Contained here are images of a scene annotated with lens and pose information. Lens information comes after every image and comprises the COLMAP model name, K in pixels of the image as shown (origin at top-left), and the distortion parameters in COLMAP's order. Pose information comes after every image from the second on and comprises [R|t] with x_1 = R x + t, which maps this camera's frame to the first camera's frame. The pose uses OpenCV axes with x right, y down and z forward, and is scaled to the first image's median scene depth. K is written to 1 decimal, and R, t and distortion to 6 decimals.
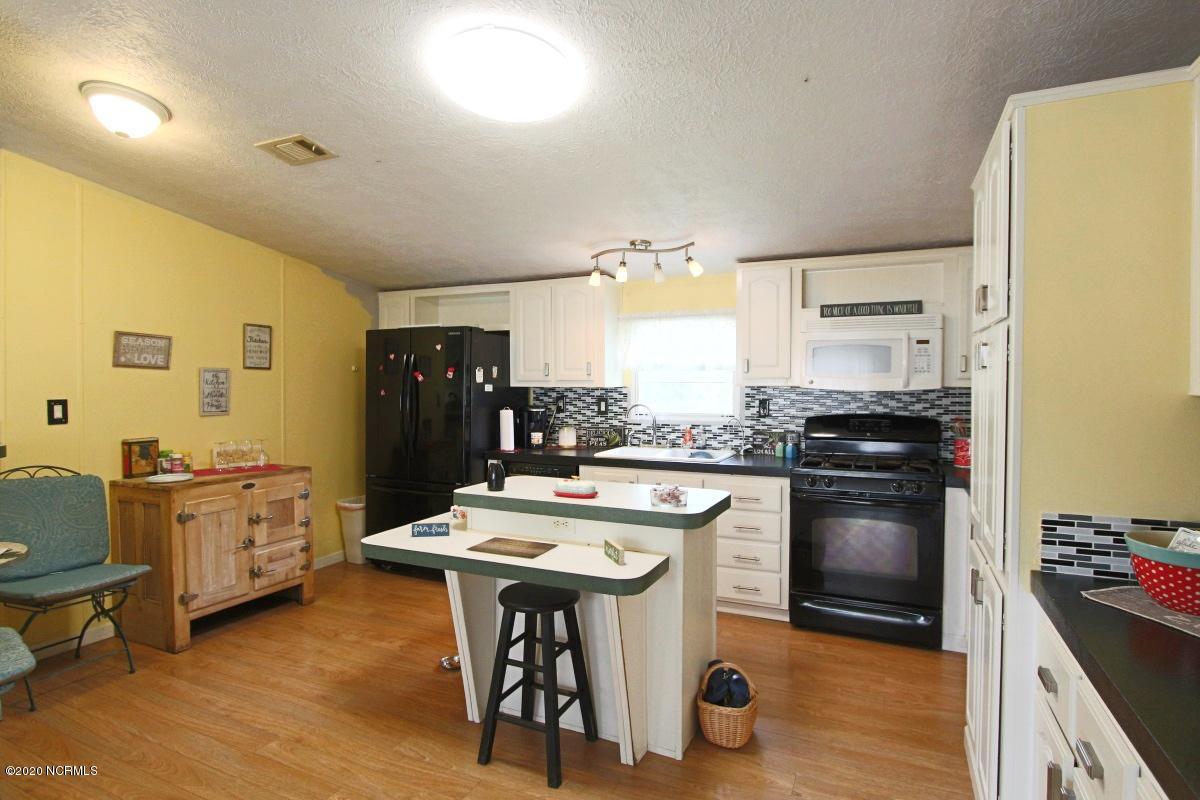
lens RADIAL K [[621.2, 0, 603.9], [0, 621.2, 397.5], [0, 0, 1]] dist [-0.022946, 0.002570]
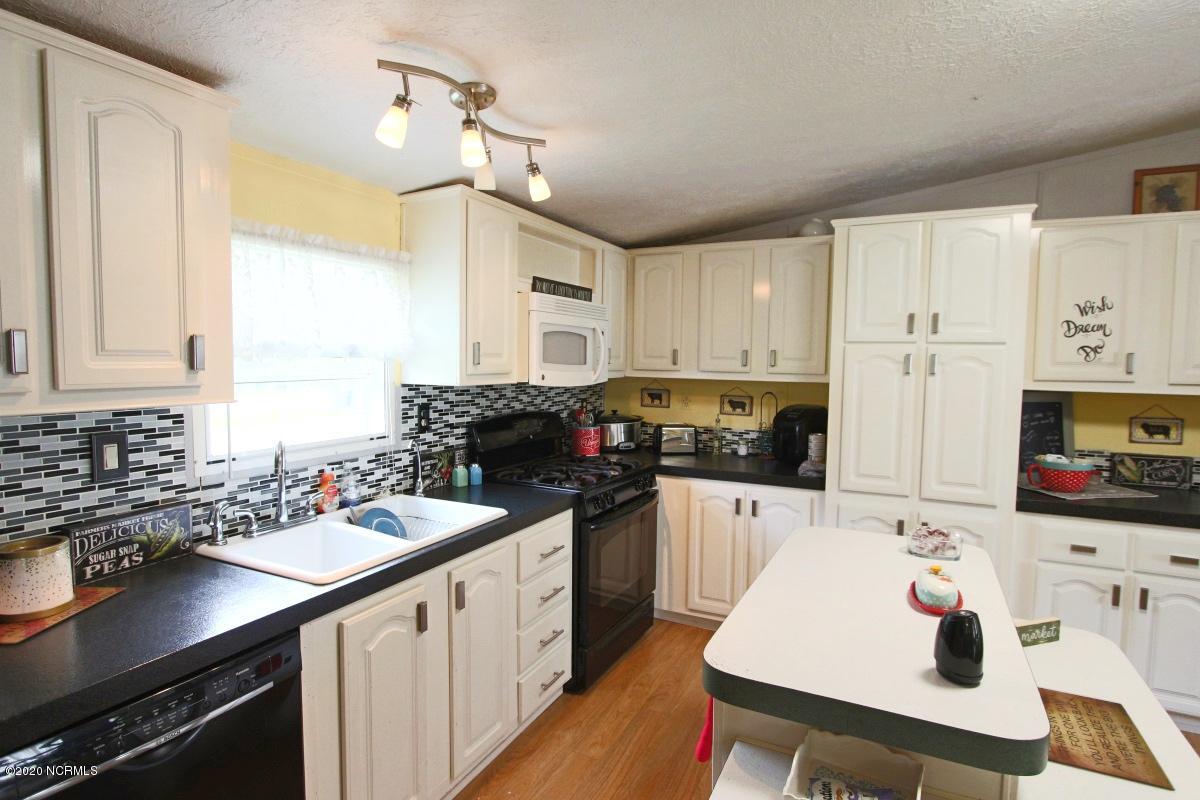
lens RADIAL K [[621.2, 0, 601.5], [0, 621.2, 397.4], [0, 0, 1]] dist [-0.022946, 0.002570]
pose [[0.037580, -0.062721, 0.997323, -0.371473], [0.015090, 0.997950, 0.062191, -0.040758], [-0.999180, 0.012713, 0.038450, 0.785677]]
